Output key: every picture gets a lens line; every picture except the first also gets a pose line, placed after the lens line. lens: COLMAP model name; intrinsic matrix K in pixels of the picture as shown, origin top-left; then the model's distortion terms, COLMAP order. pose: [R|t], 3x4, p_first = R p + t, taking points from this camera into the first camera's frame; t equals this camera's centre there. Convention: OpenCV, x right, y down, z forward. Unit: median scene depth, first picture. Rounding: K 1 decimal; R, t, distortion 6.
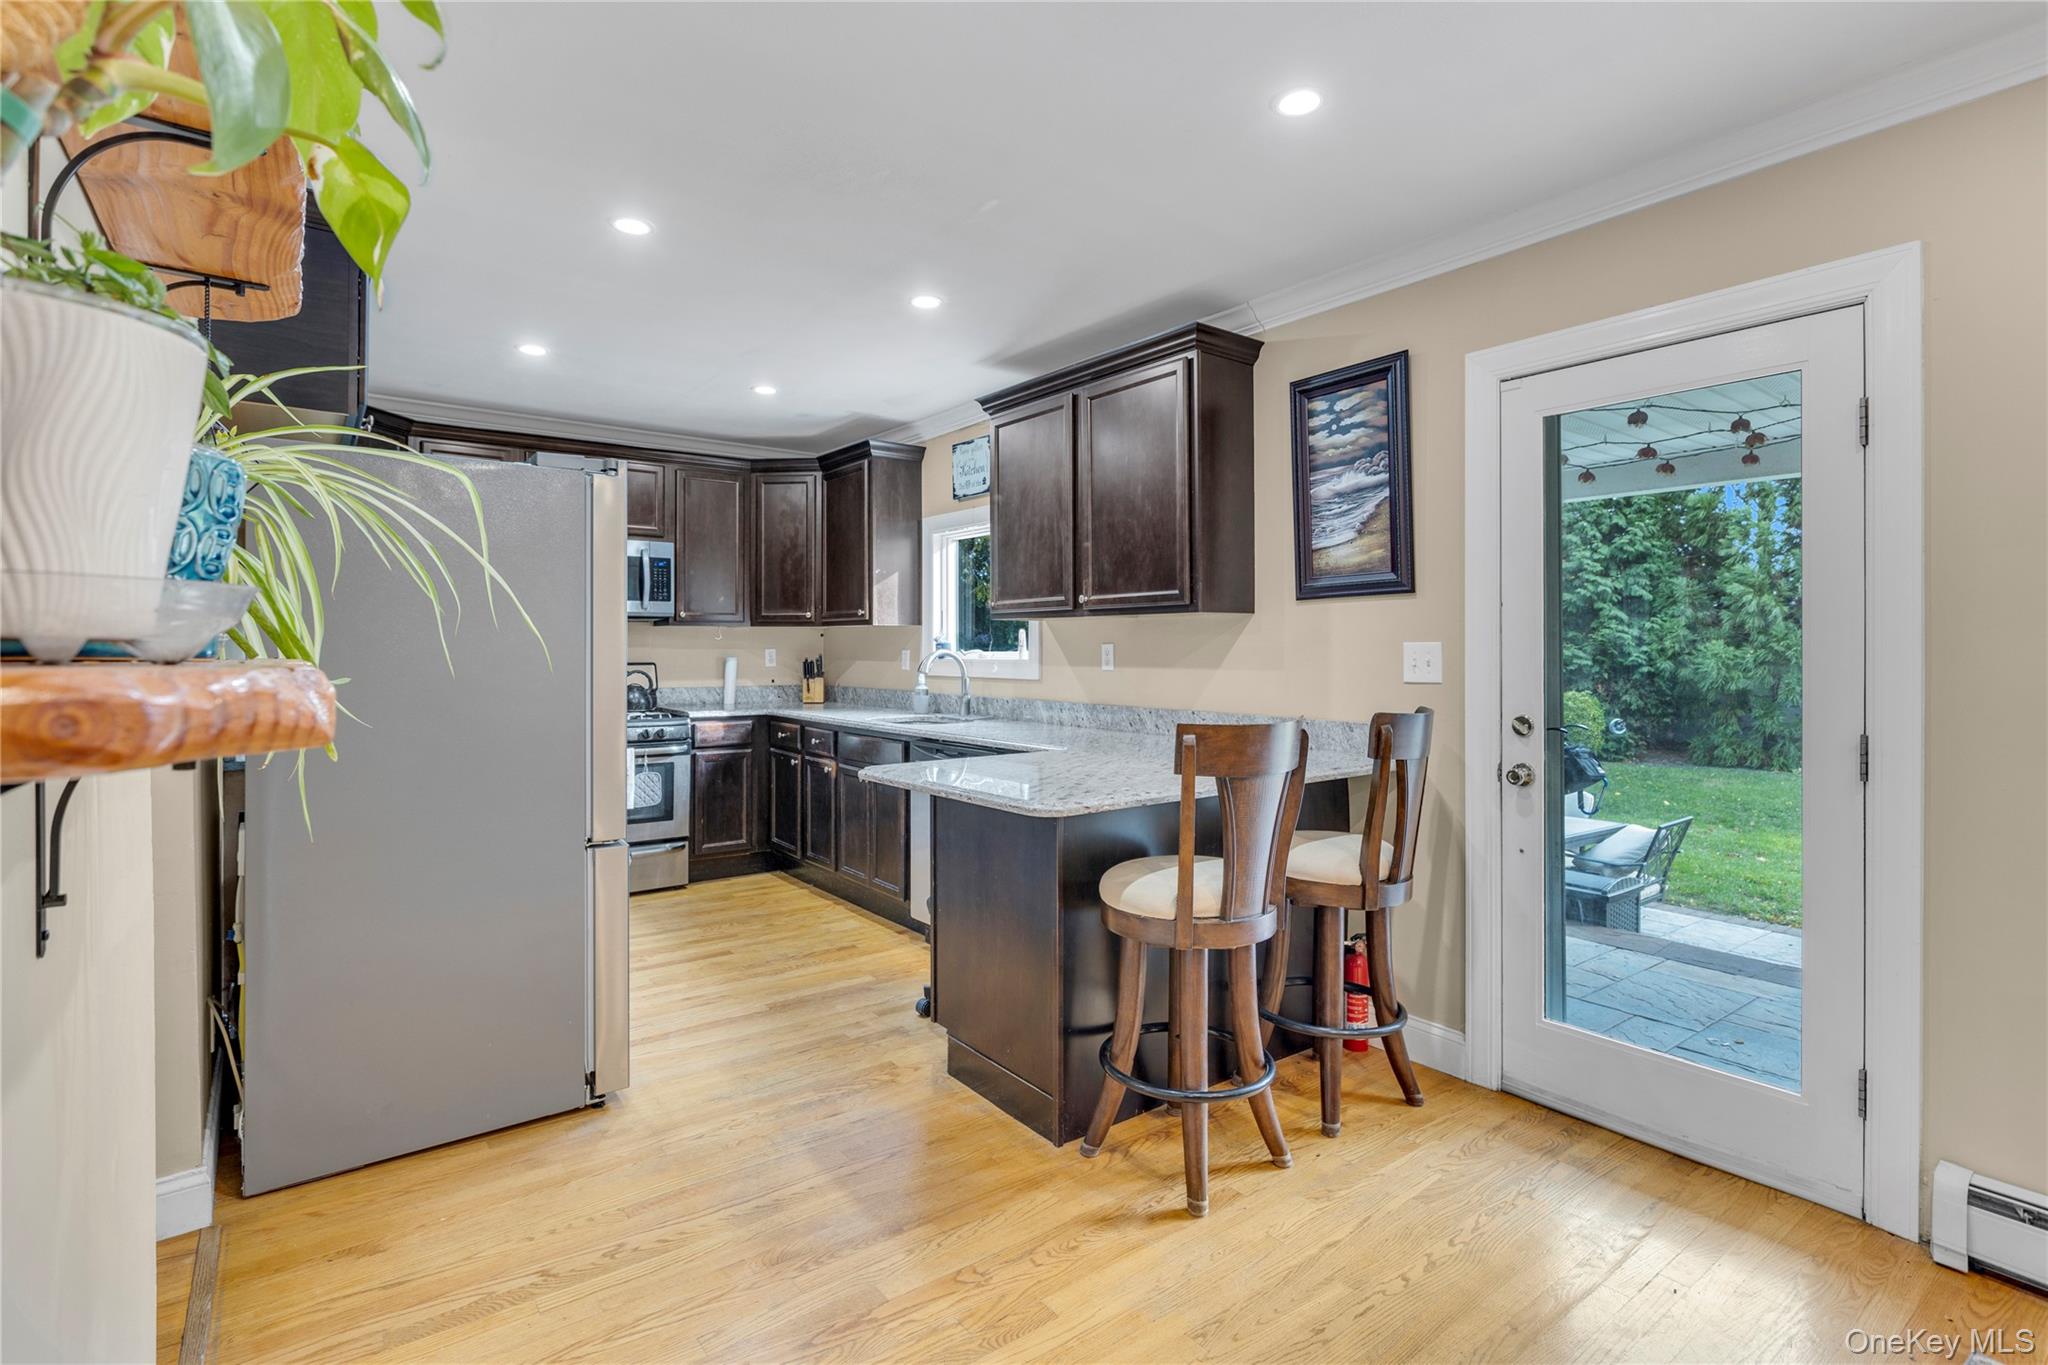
lens RADIAL K [[977.3, 0, 1018.3], [0, 977.3, 646.2], [0, 0, 1]] dist [-0.001746, -0.001143]
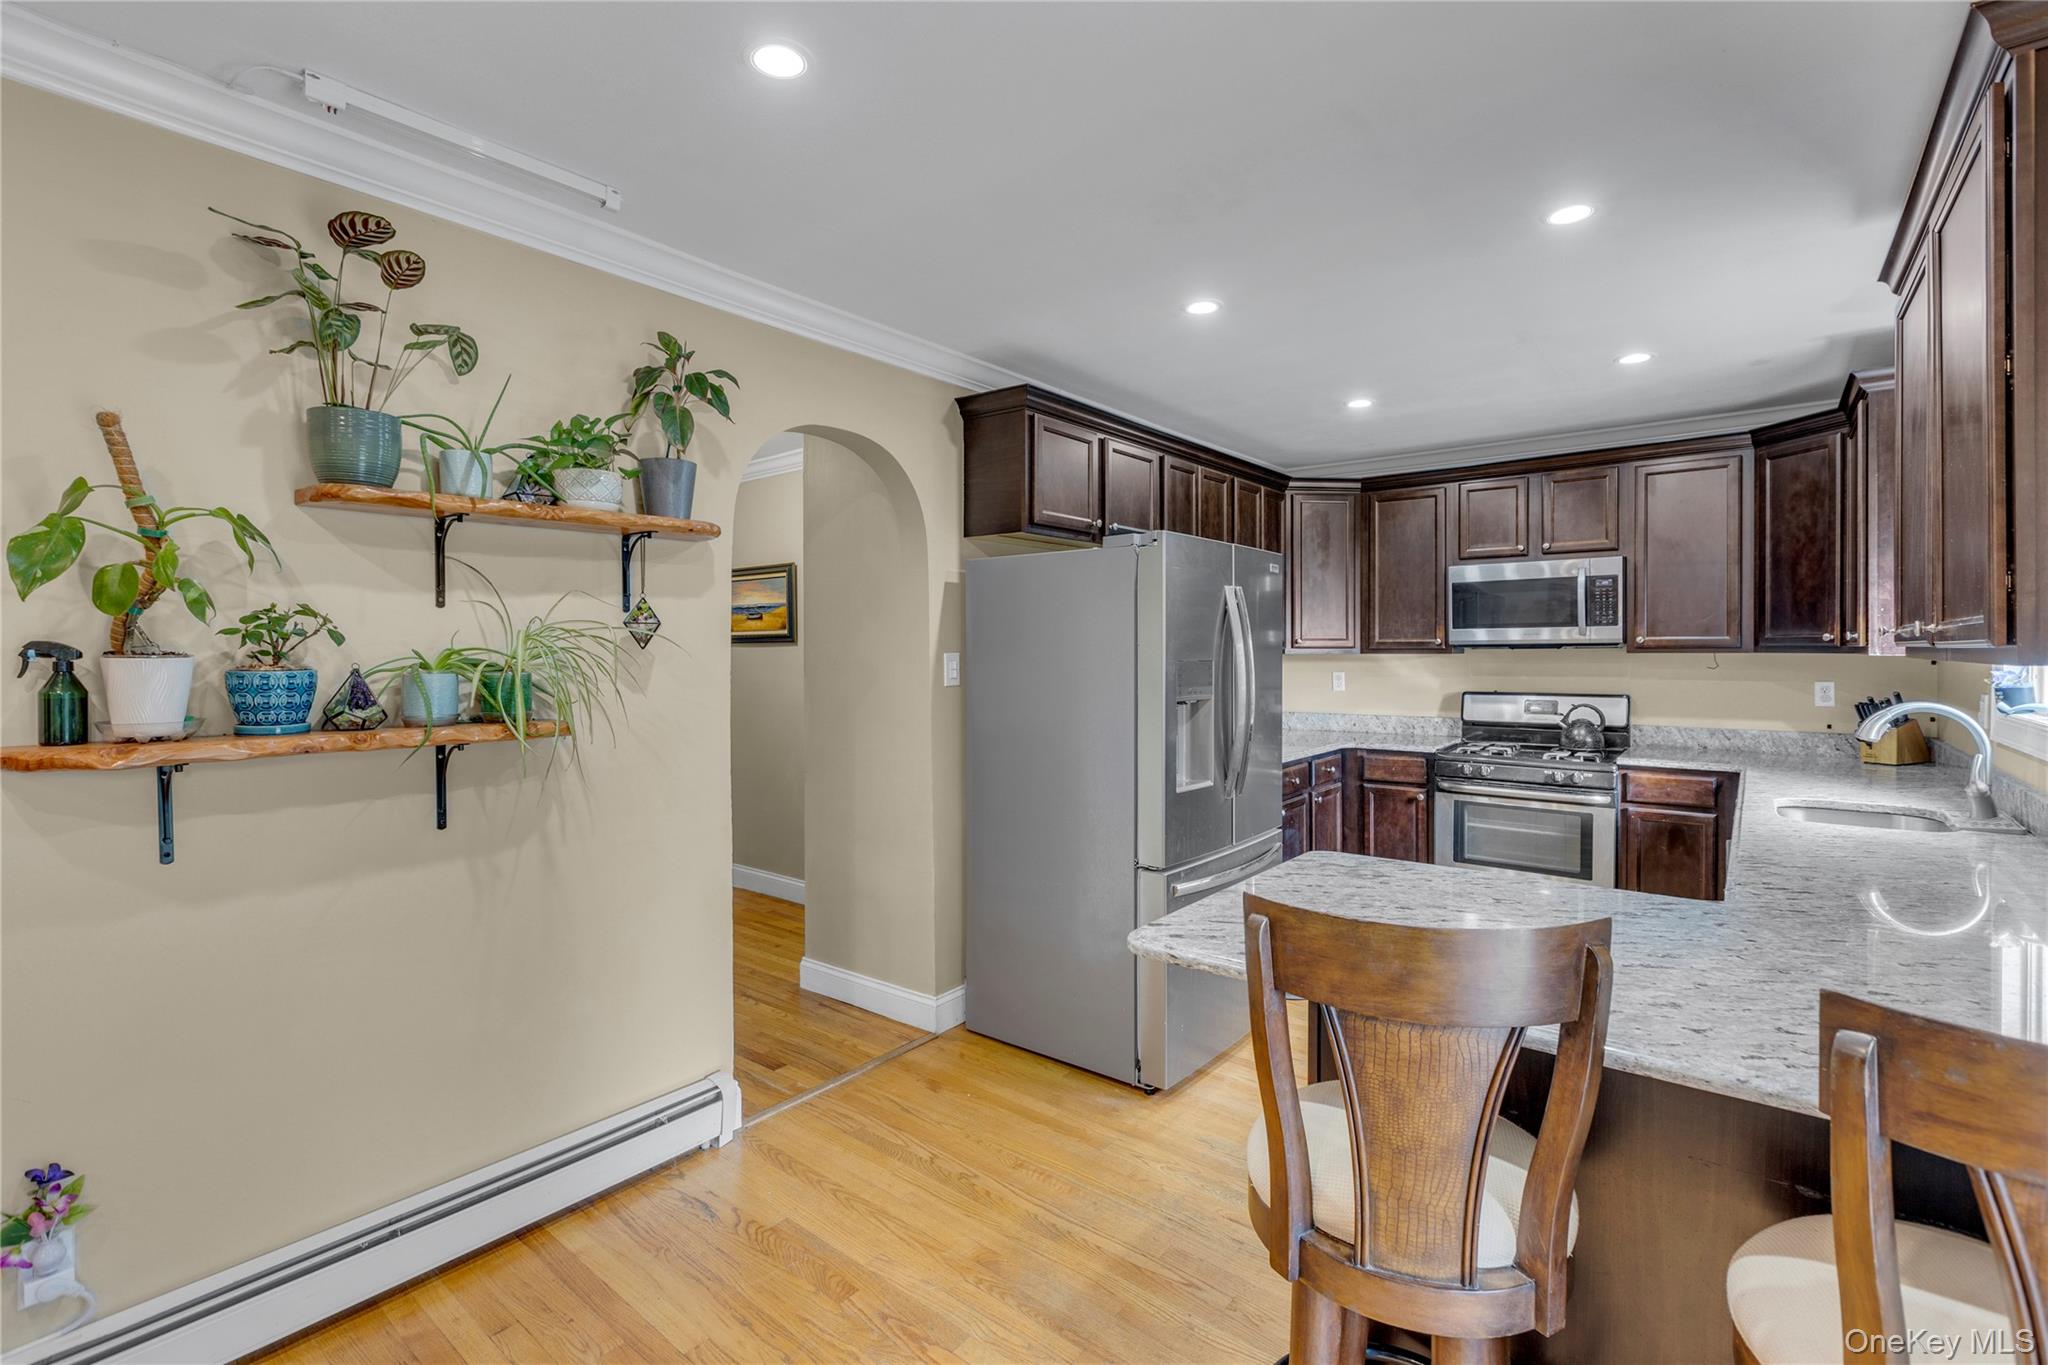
lens RADIAL K [[919.4, 0, 1012.9], [0, 919.4, 645.9], [0, 0, 1]] dist [0.011438, -0.000188]
pose [[0.241788, -0.005597, -0.970313, 0.302883], [0.005898, 0.999973, -0.004299, -0.027804], [0.970311, -0.004684, 0.241815, 0.297100]]
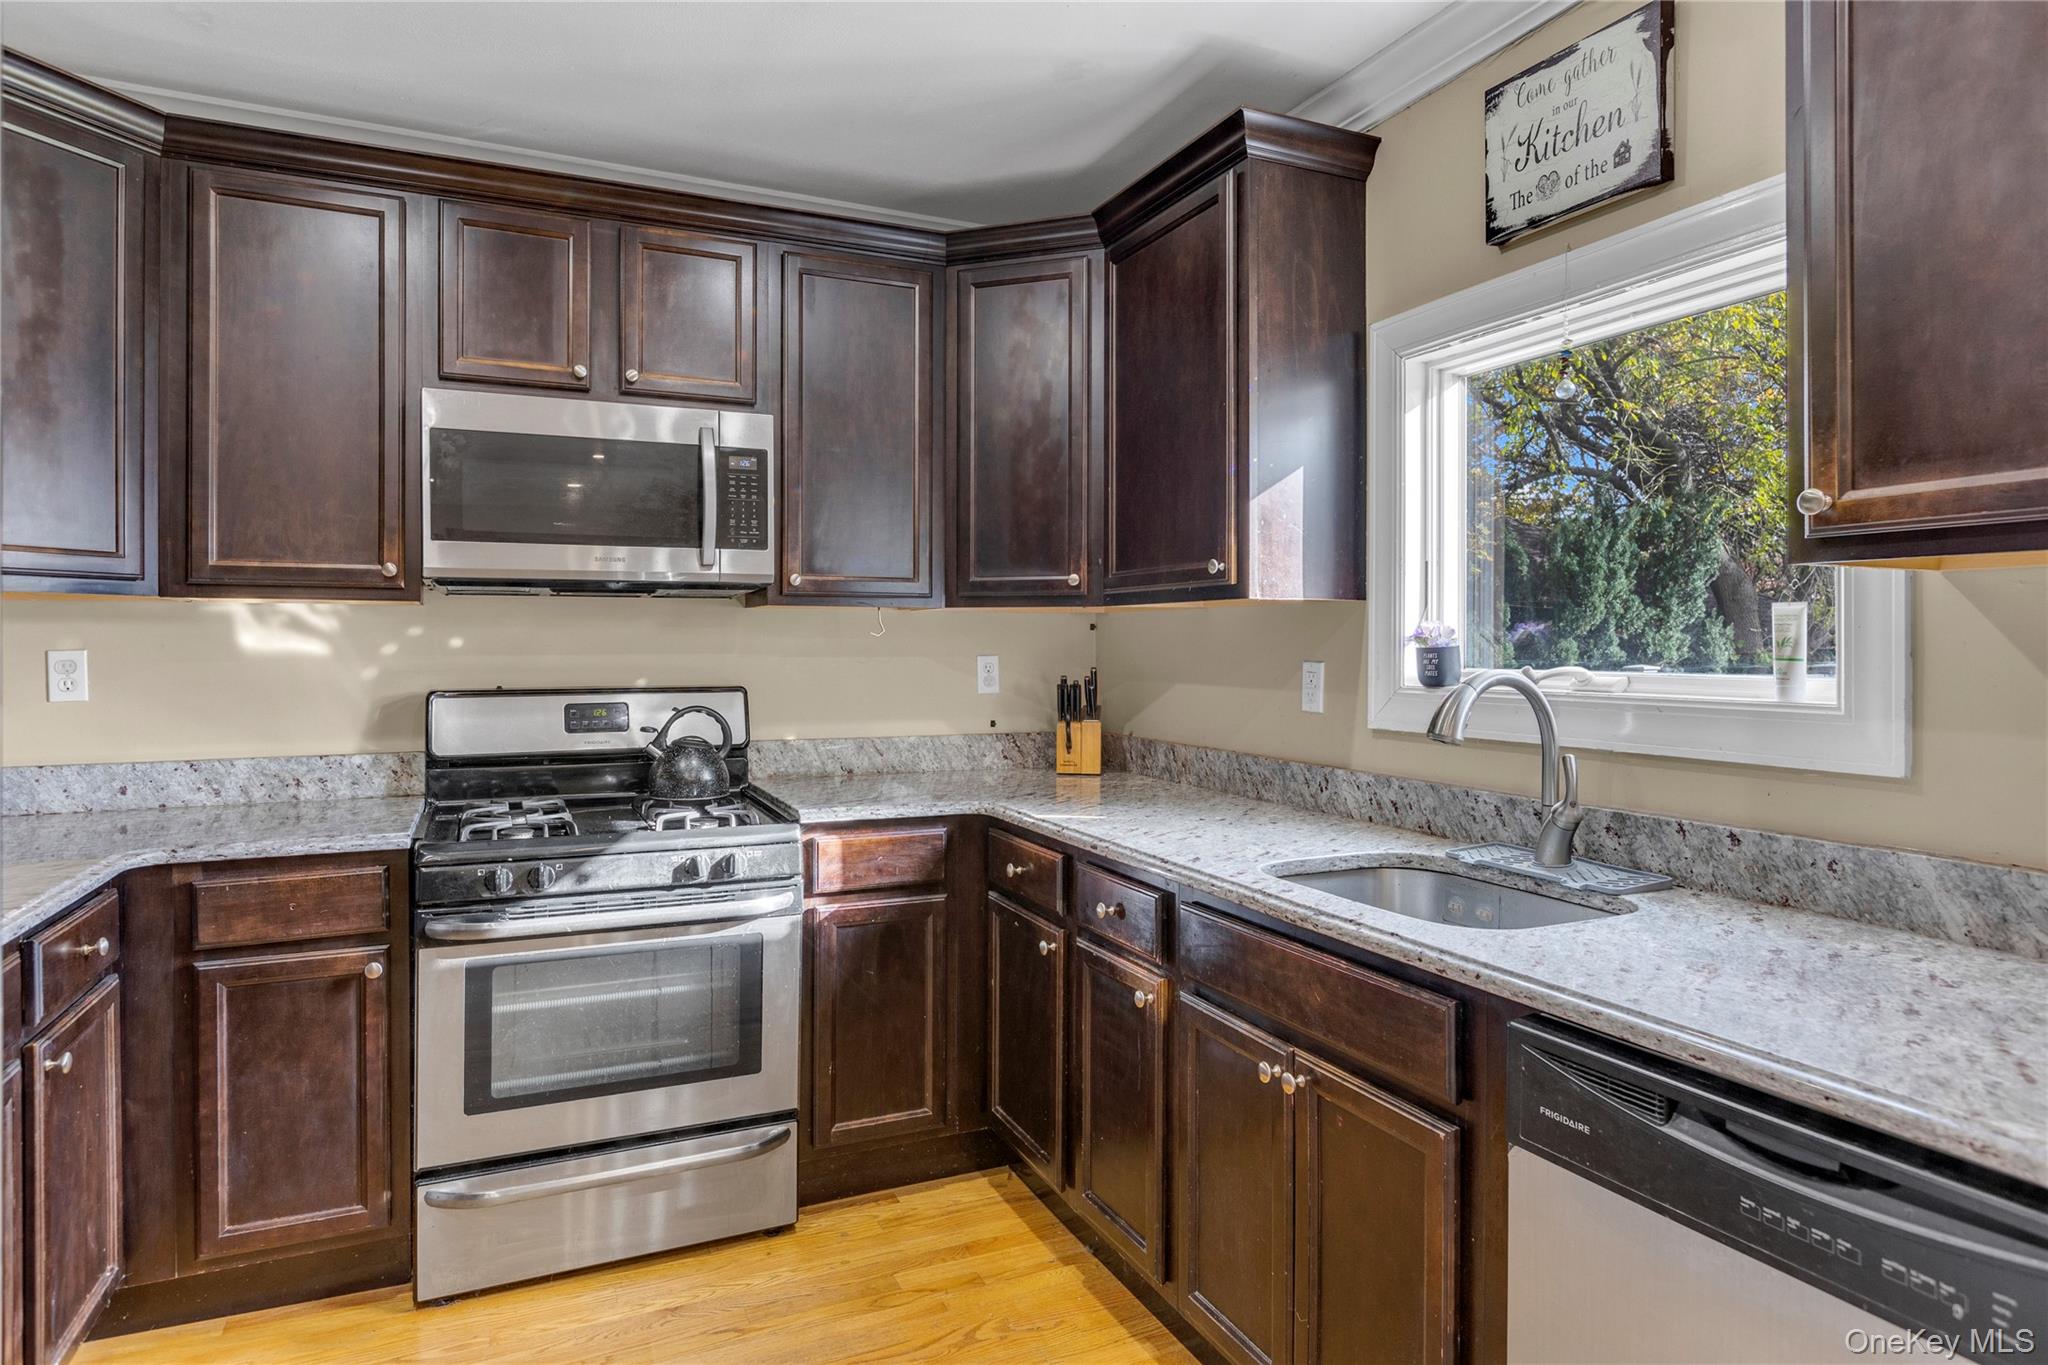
lens RADIAL K [[1173.9, 0, 1034.0], [0, 1173.9, 646.0], [0, 0, 1]] dist [-0.004056, -0.001185]
pose [[0.978336, 0.002497, -0.207009, -0.132409], [-0.001904, 0.999993, 0.003064, -0.004268], [0.207016, -0.002604, 0.978334, 0.519263]]
